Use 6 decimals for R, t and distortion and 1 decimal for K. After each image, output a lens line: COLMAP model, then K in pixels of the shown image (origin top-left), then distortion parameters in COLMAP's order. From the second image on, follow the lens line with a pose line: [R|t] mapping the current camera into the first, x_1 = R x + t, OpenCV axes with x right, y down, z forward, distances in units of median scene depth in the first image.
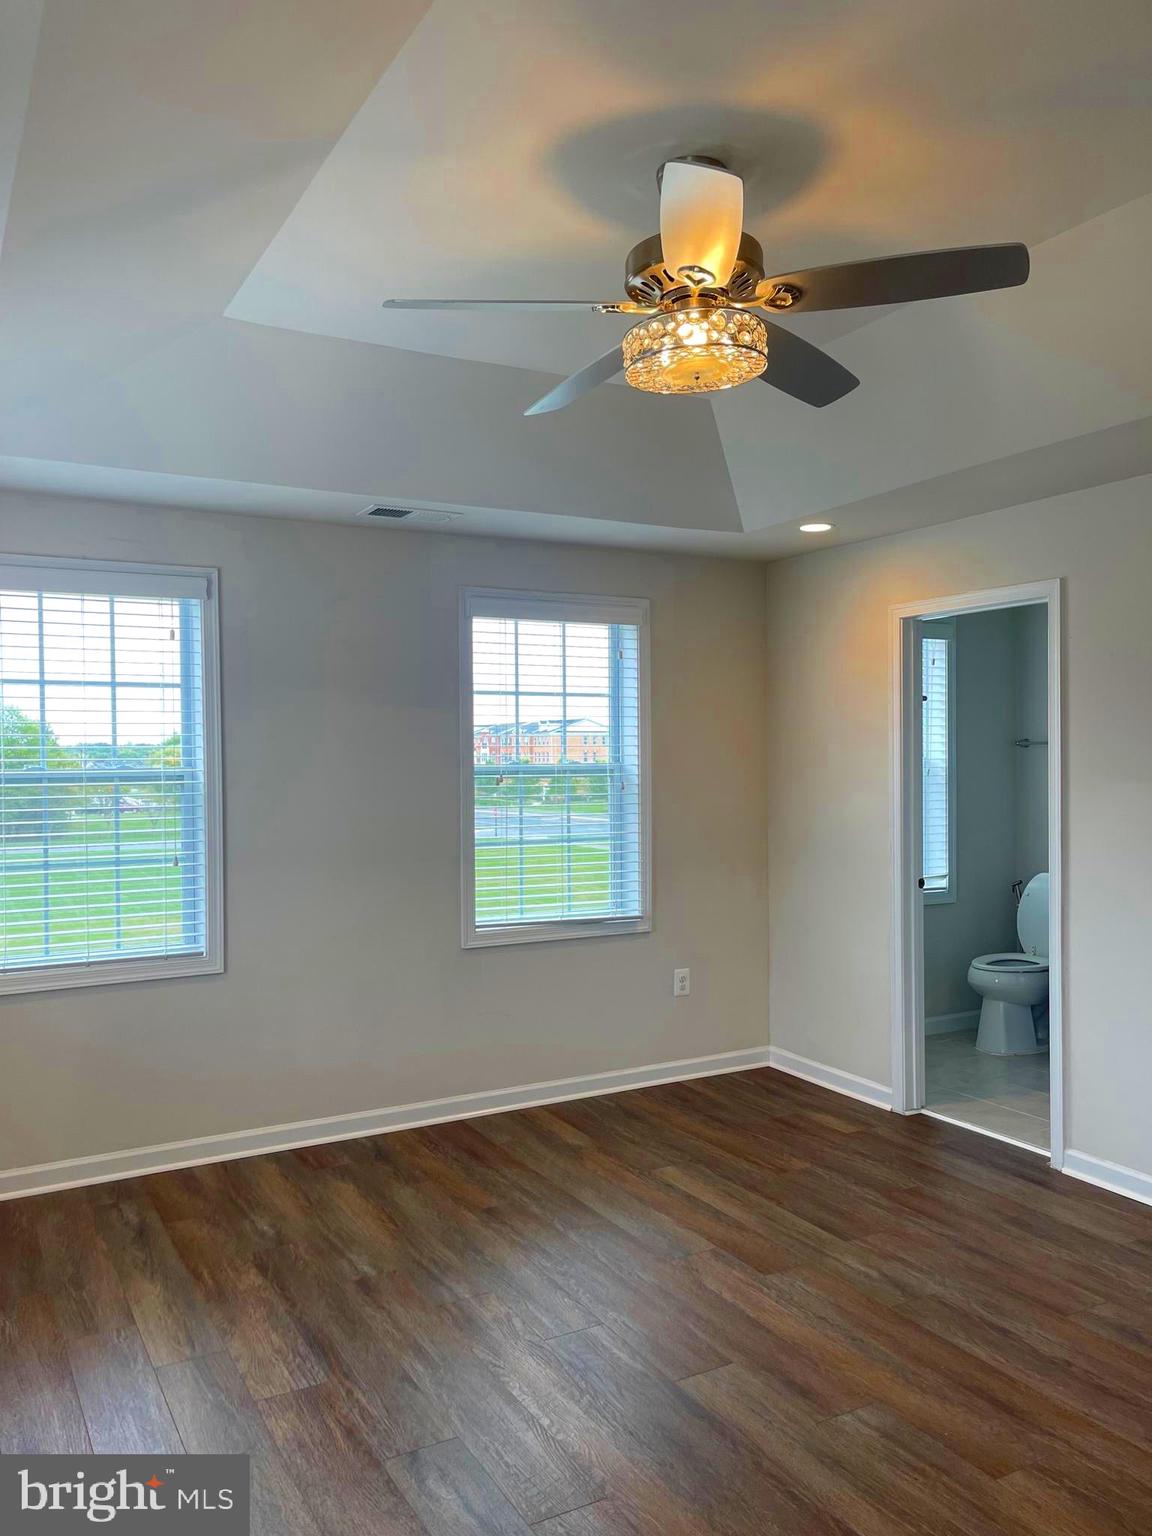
lens RADIAL K [[1177.9, 0, 581.7], [0, 1177.9, 758.3], [0, 0, 1]] dist [0.004994, -0.001160]
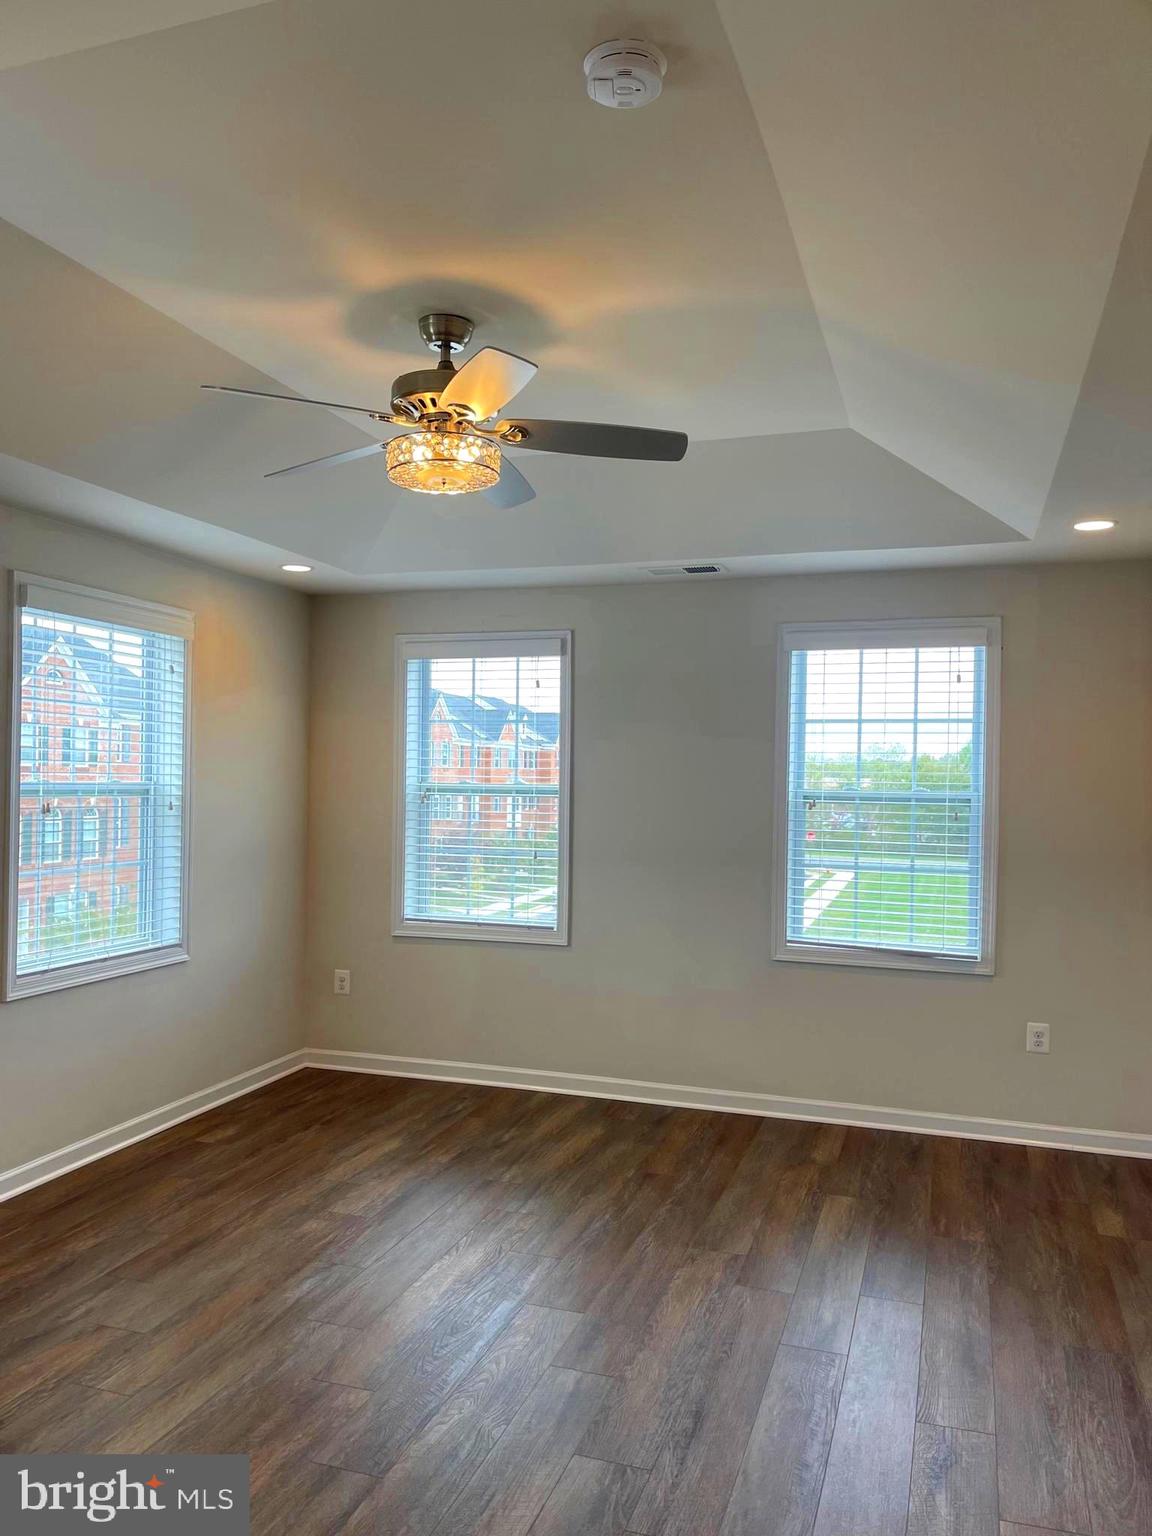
lens RADIAL K [[1160.0, 0, 576.0], [0, 1160.0, 768.0], [0, 0, 1]] dist [0.005377, -0.001946]
pose [[0.665301, 0.009394, -0.746516, 0.571151], [-0.026747, 0.999579, -0.011258, 0.002338], [0.746096, 0.027456, 0.665272, 0.148777]]
